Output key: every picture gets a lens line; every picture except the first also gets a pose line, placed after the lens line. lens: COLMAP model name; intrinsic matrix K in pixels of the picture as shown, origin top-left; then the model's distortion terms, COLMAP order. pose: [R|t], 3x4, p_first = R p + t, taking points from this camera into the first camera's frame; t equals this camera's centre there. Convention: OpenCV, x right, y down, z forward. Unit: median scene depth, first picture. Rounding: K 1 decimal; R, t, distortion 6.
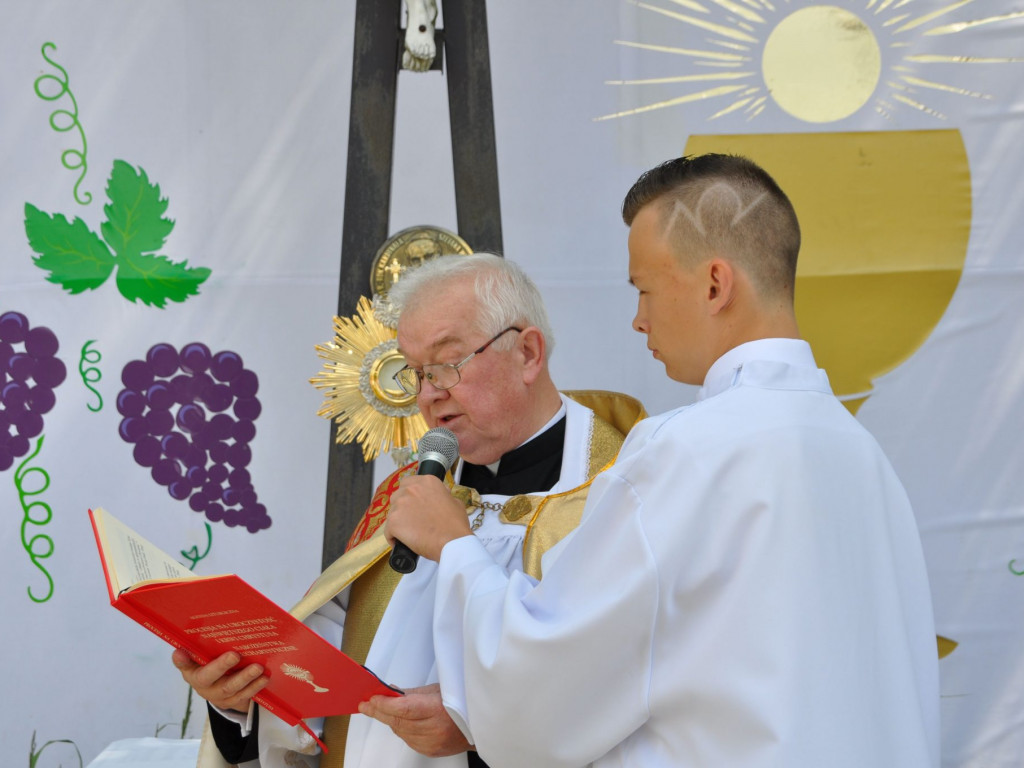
lens RADIAL K [[1800.7, 0, 542.4], [0, 1800.7, 387.9], [0, 0, 1]] dist [0.019901, 1.200708]
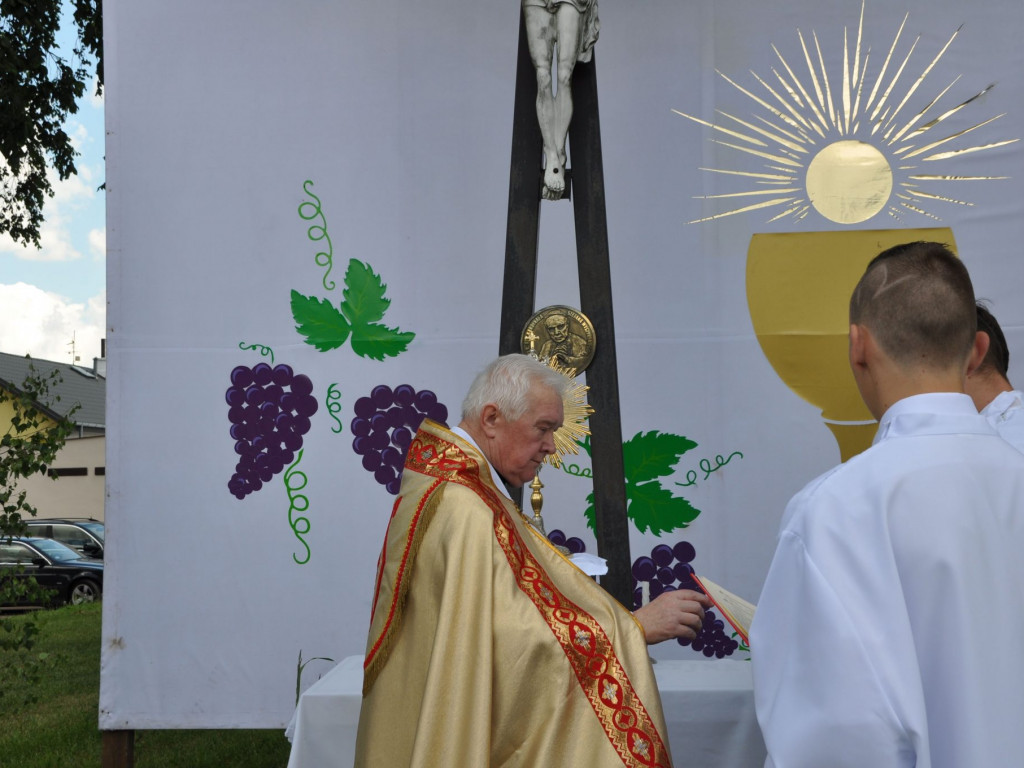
lens RADIAL K [[1800.7, 0, 542.4], [0, 1800.7, 387.9], [0, 0, 1]] dist [0.019901, 1.200708]
pose [[0.992617, -0.003139, -0.121253, 0.090441], [0.001900, 0.999945, -0.010329, -0.007665], [0.121279, 0.010023, 0.992568, -0.408006]]
